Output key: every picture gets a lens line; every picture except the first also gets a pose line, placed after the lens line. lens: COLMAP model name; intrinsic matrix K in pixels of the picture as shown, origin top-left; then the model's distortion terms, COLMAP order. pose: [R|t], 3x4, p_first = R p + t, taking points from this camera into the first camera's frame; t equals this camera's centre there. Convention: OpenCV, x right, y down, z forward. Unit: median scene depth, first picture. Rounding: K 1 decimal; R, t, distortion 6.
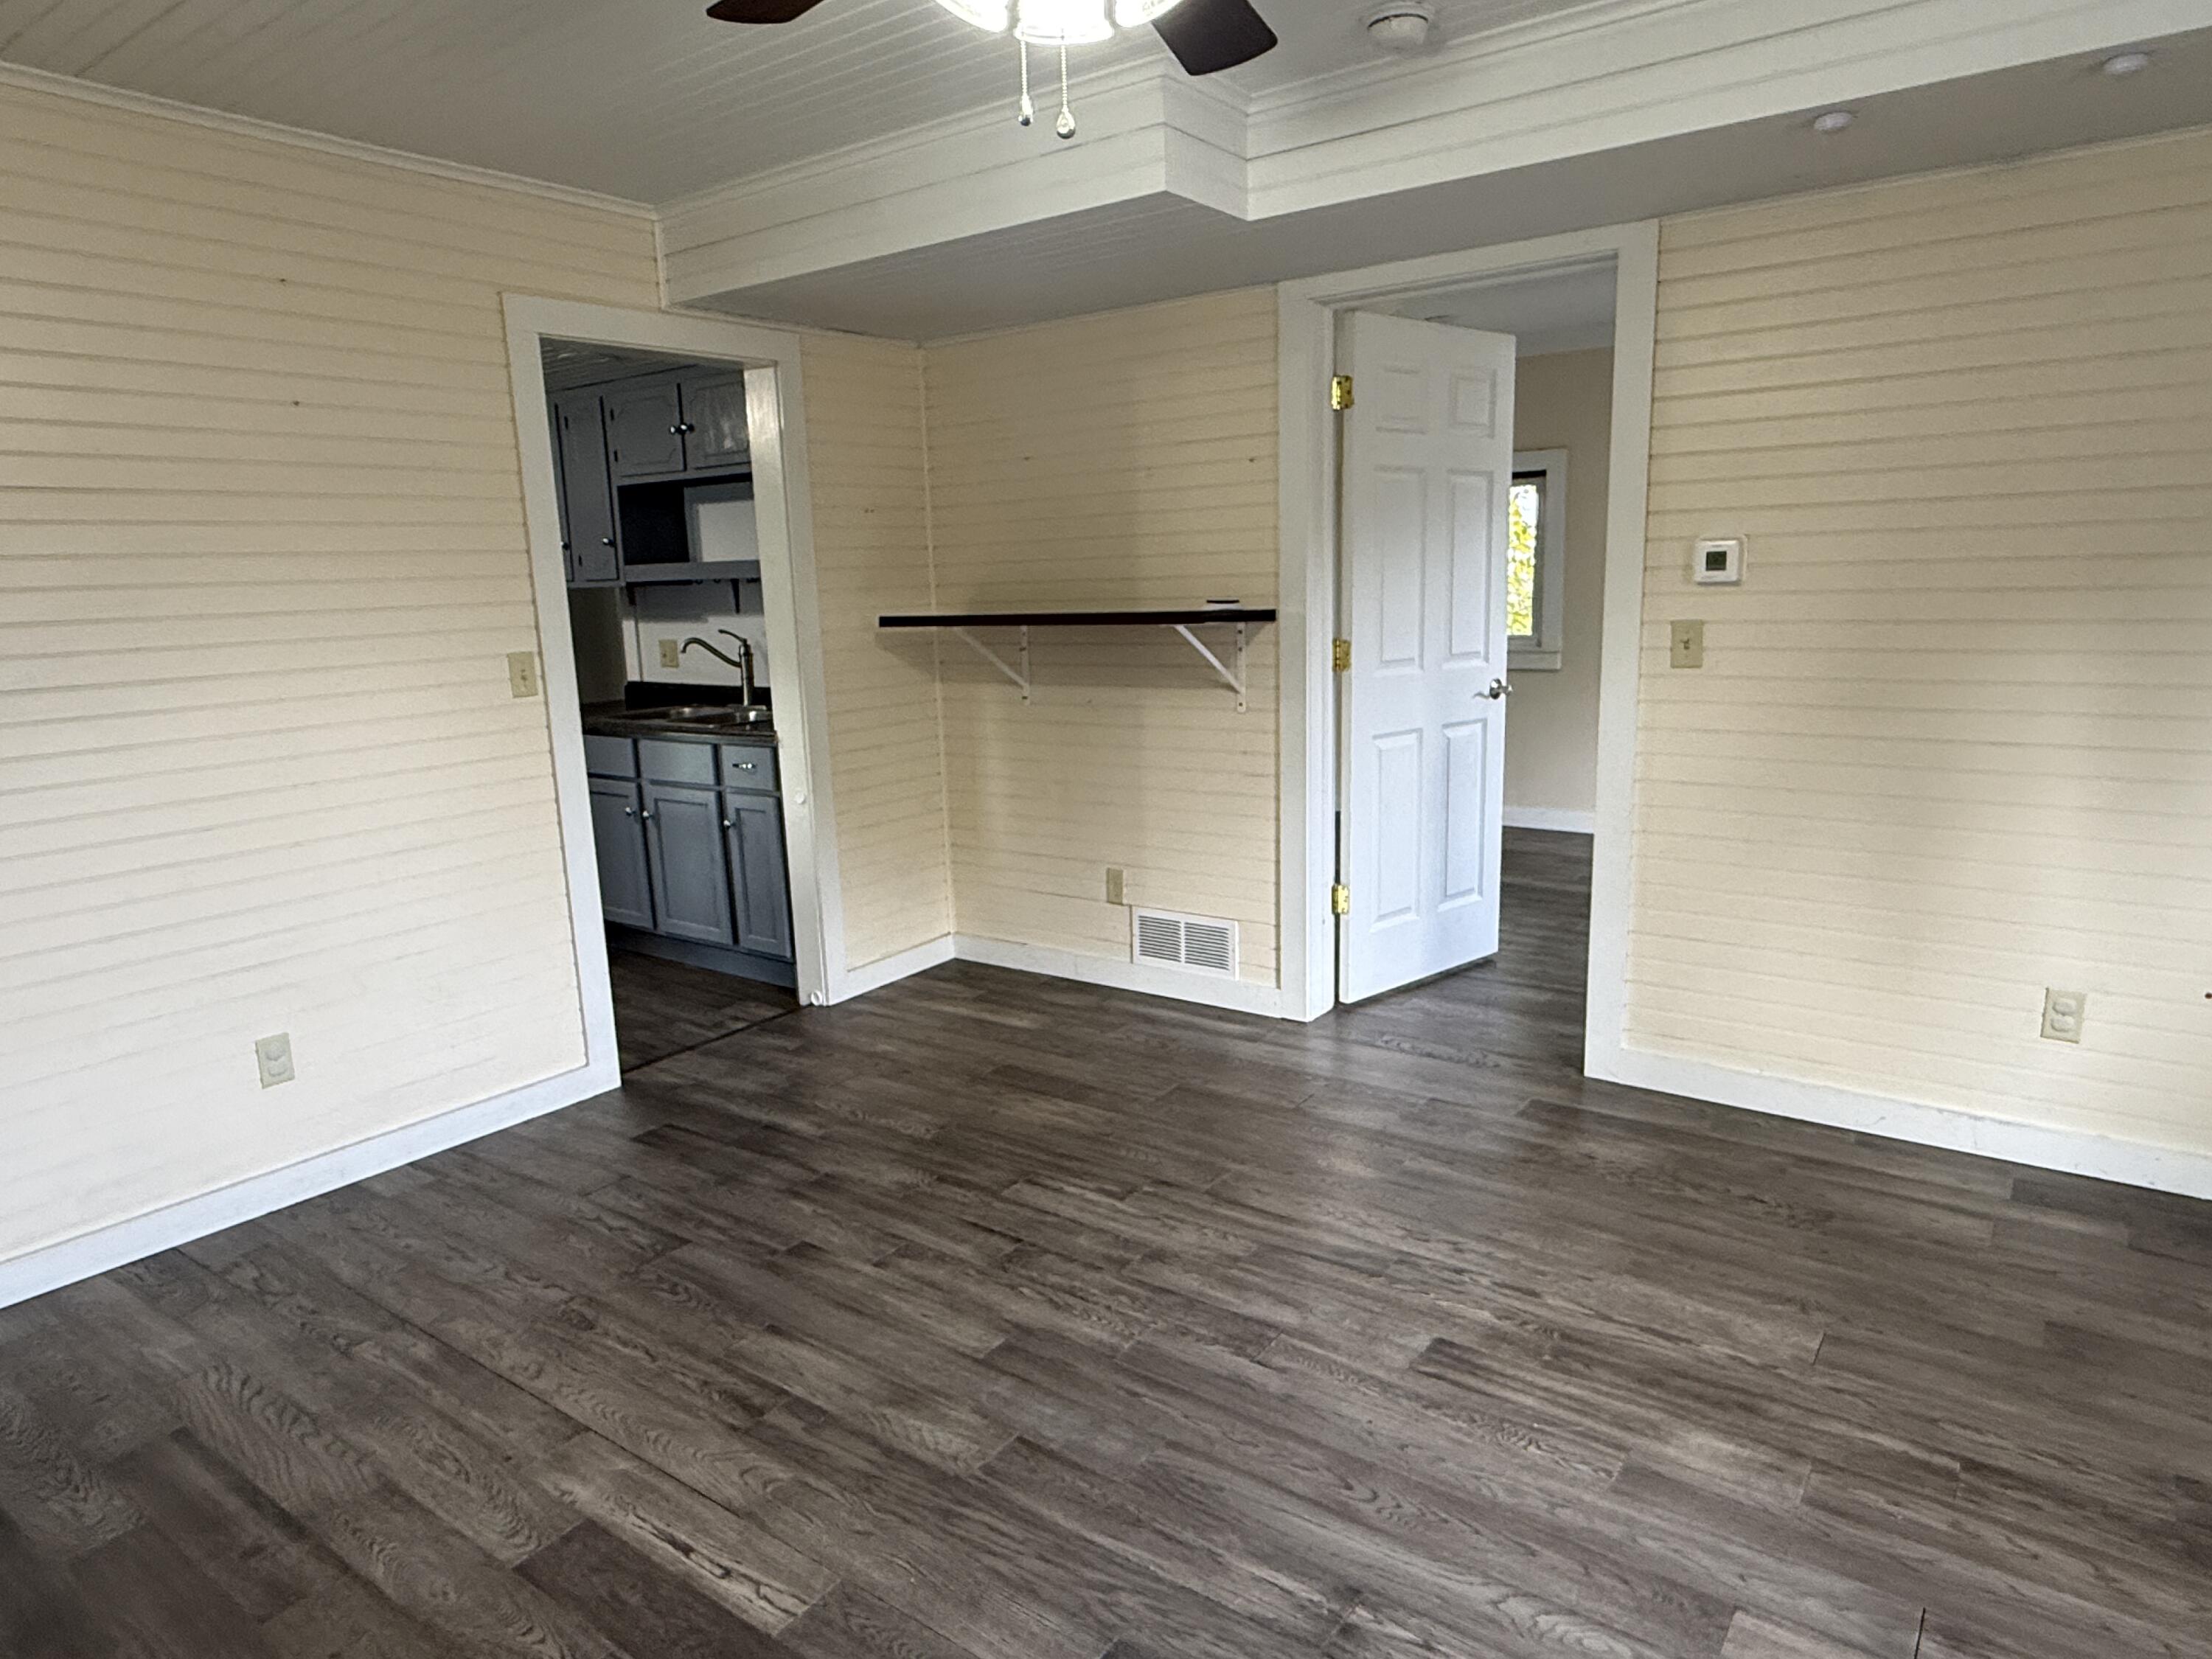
lens RADIAL K [[1355.5, 0, 1098.0], [0, 1355.5, 833.9], [0, 0, 1]] dist [-0.001792, 0.000578]
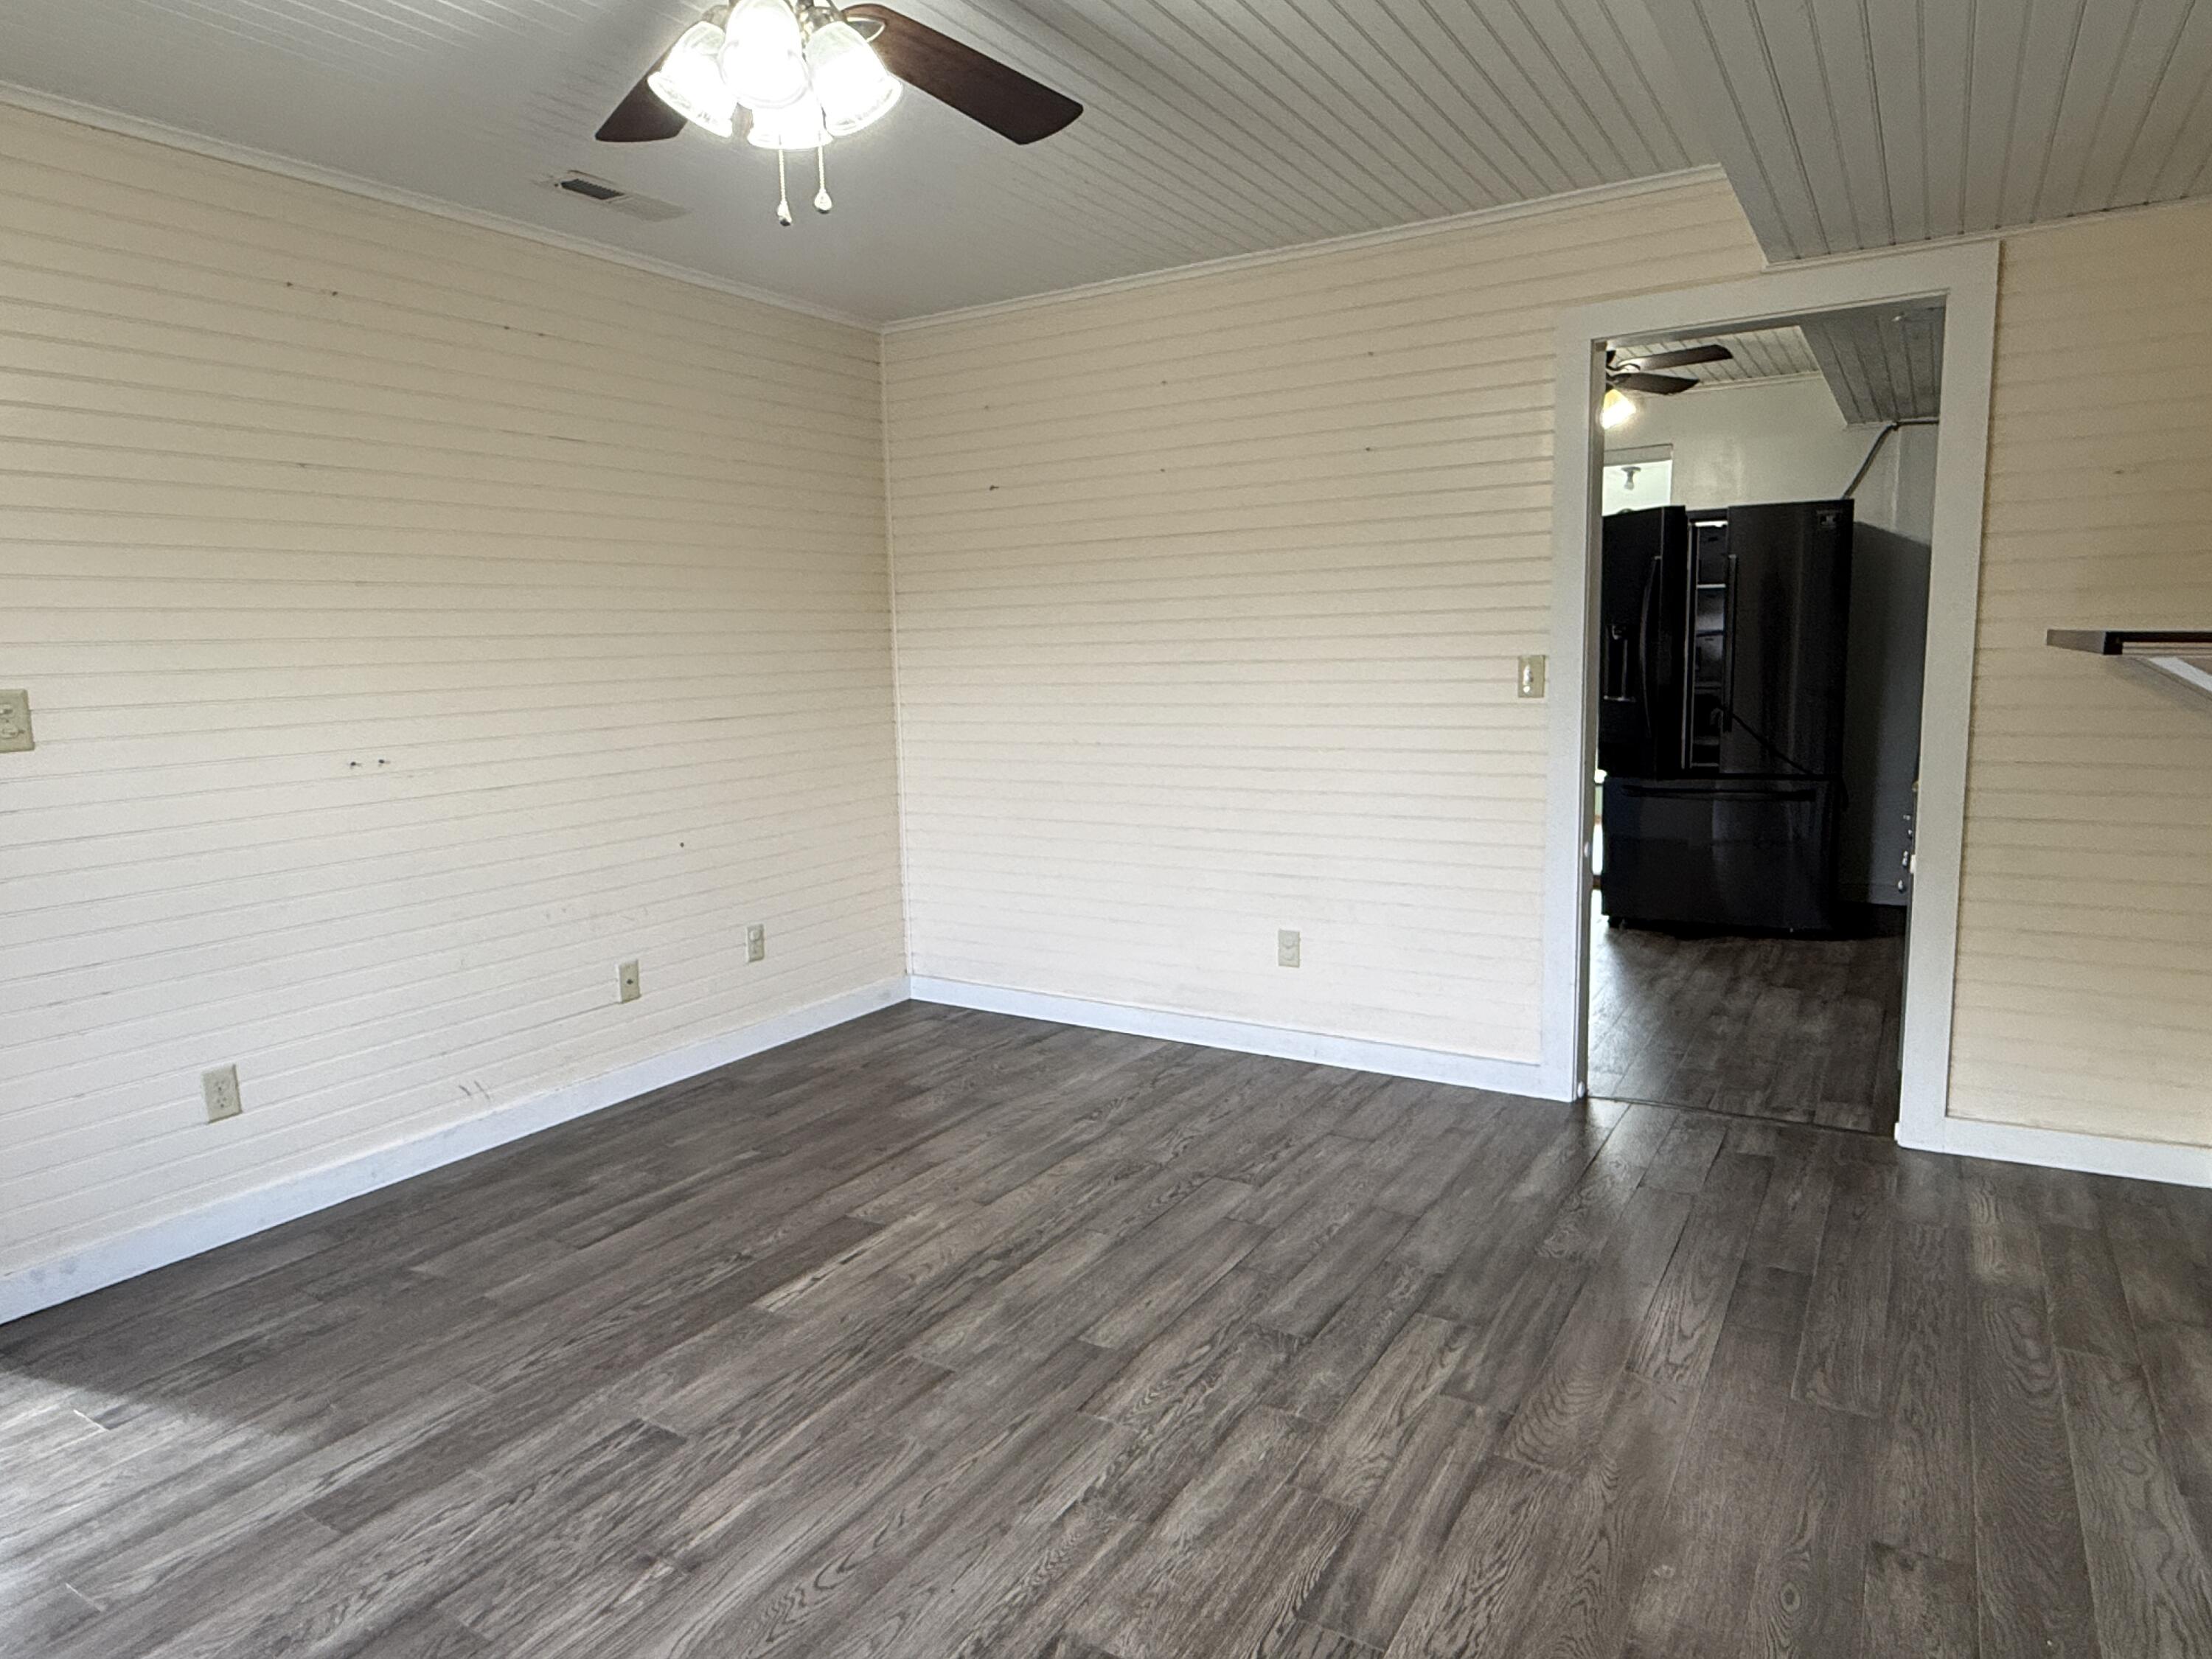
lens RADIAL K [[1355.5, 0, 1097.6], [0, 1355.5, 828.4], [0, 0, 1]] dist [-0.001792, 0.000578]
pose [[0.087287, 0.167407, -0.982016, 0.816627], [-0.168428, 0.974067, 0.151081, -0.144498], [0.981842, 0.152211, 0.113219, 0.787608]]
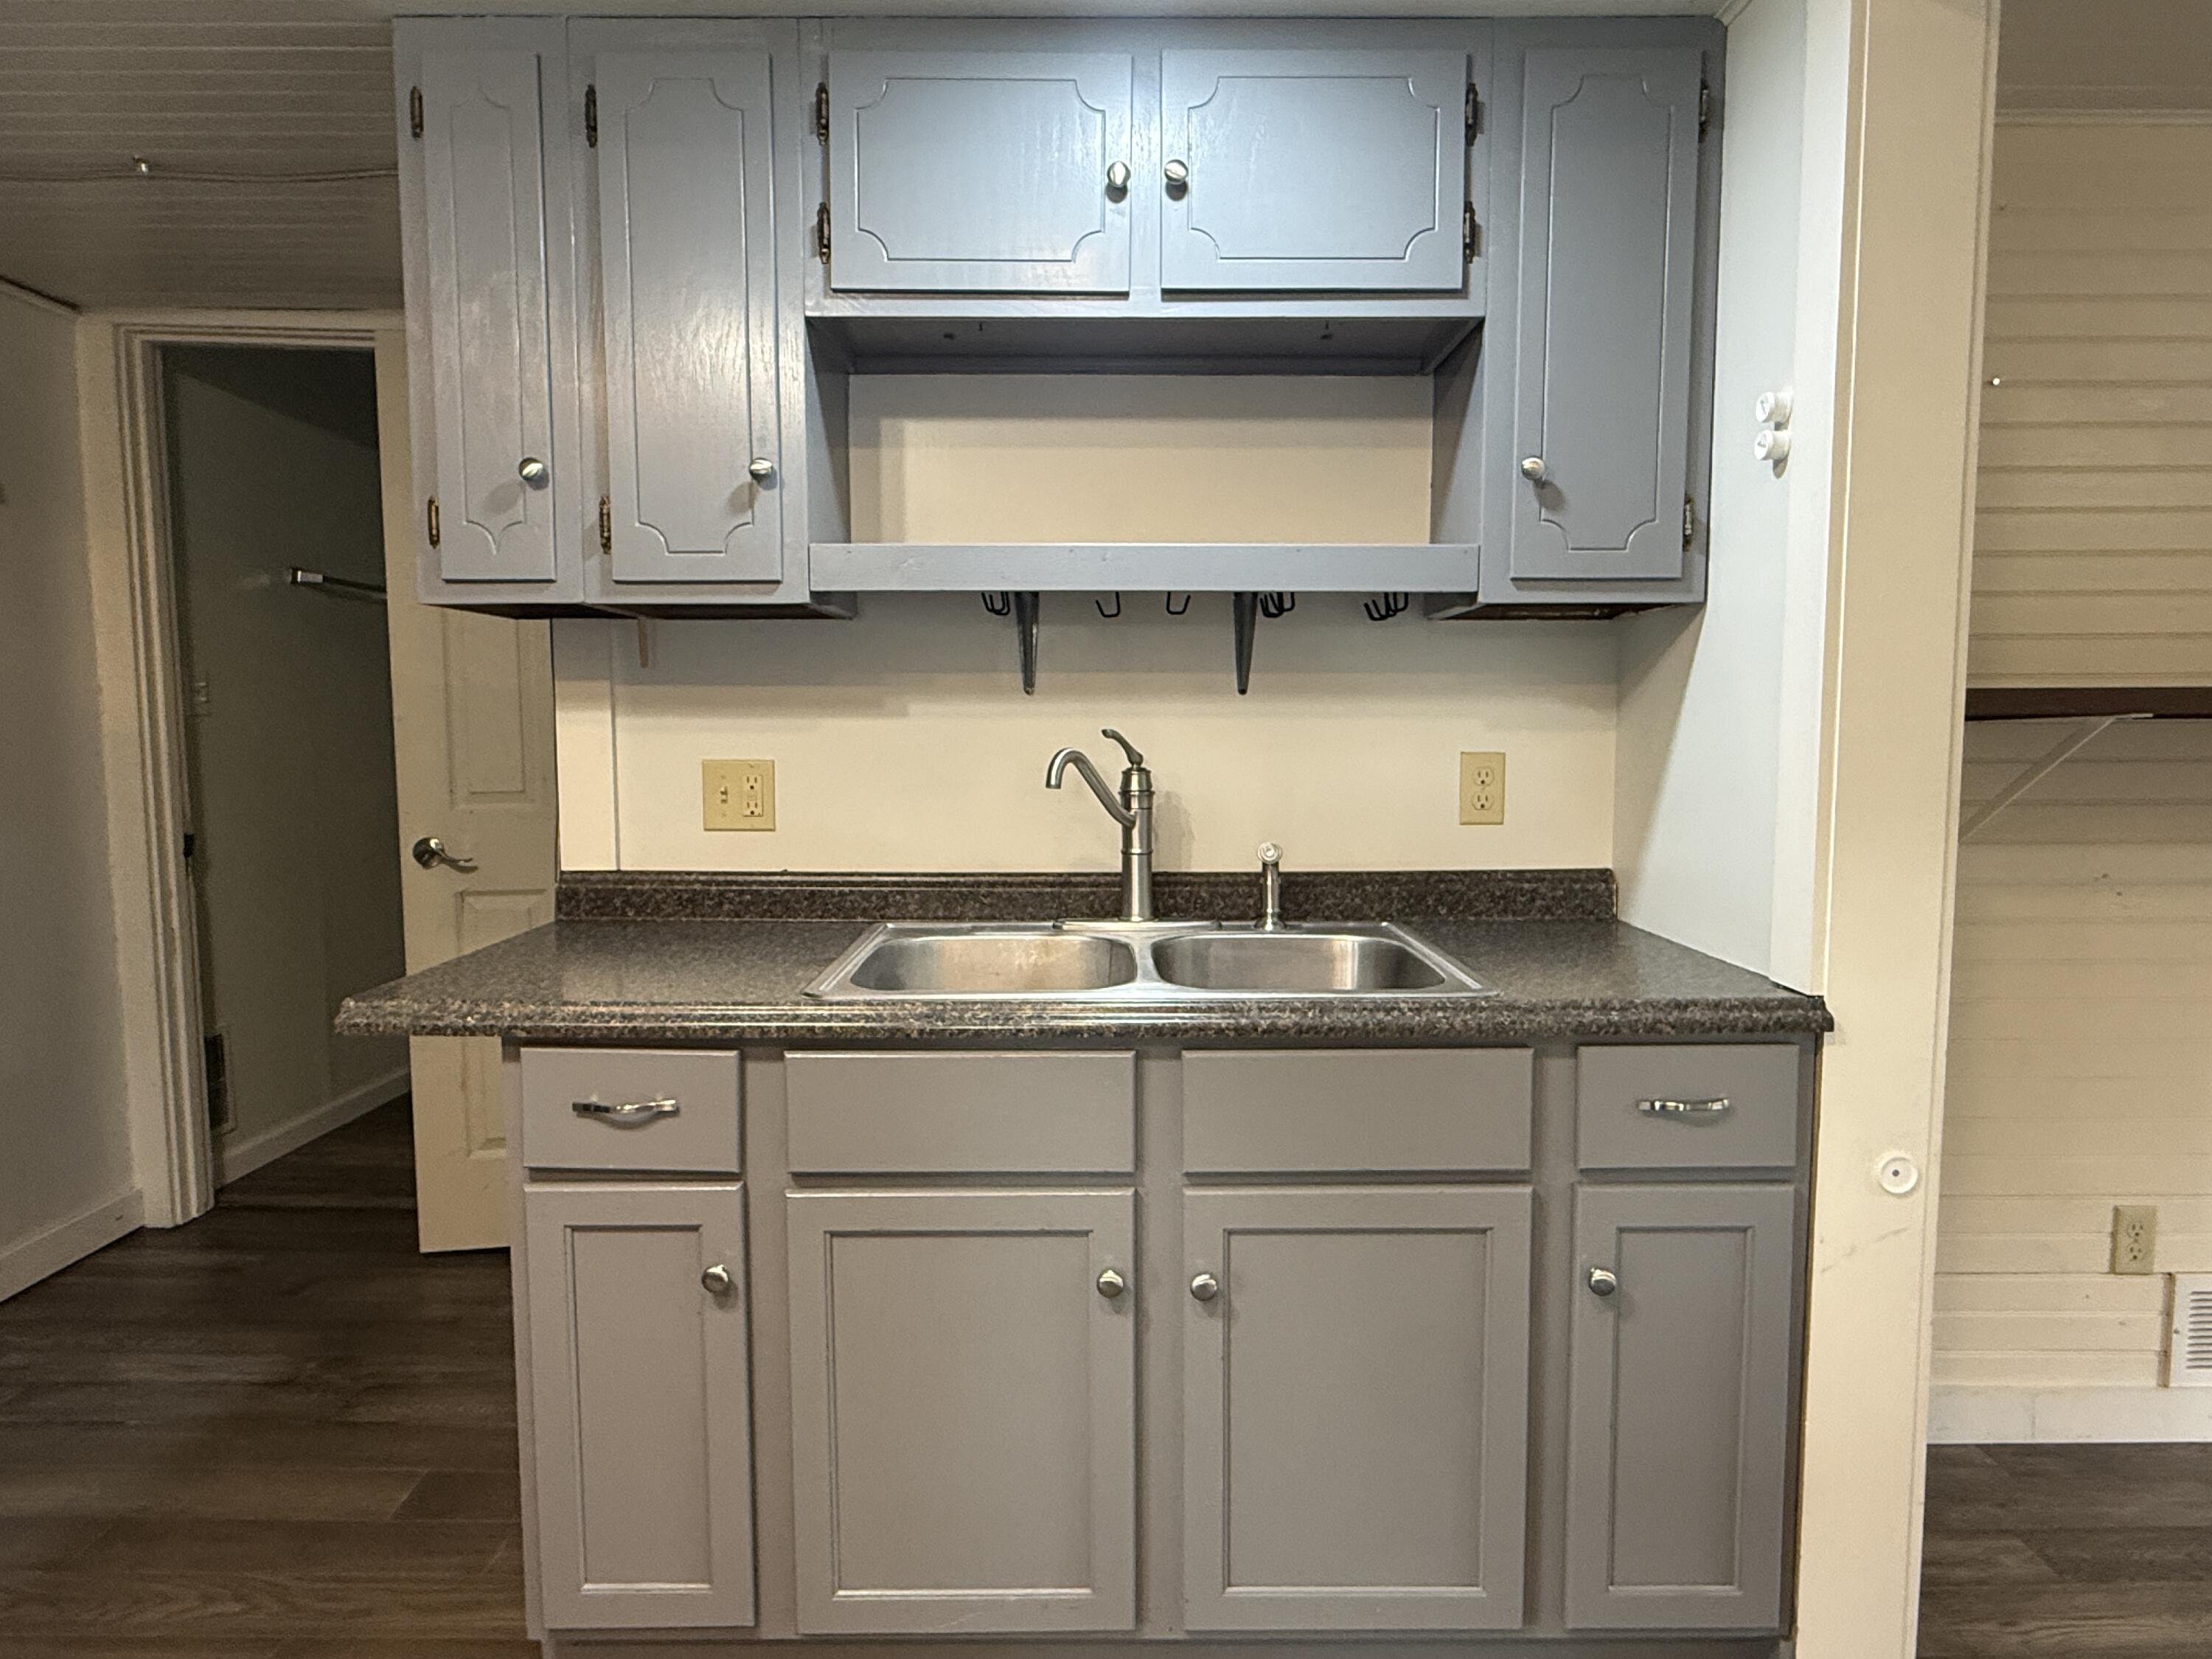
lens RADIAL K [[1316.5, 0, 1107.5], [0, 1316.5, 829.3], [0, 0, 1]] dist [-0.009875, -0.000360]
pose [[0.801917, -0.017447, 0.597181, -1.008936], [0.087104, 0.992307, -0.087977, -0.180147], [-0.591052, 0.122567, 0.797267, 1.421826]]
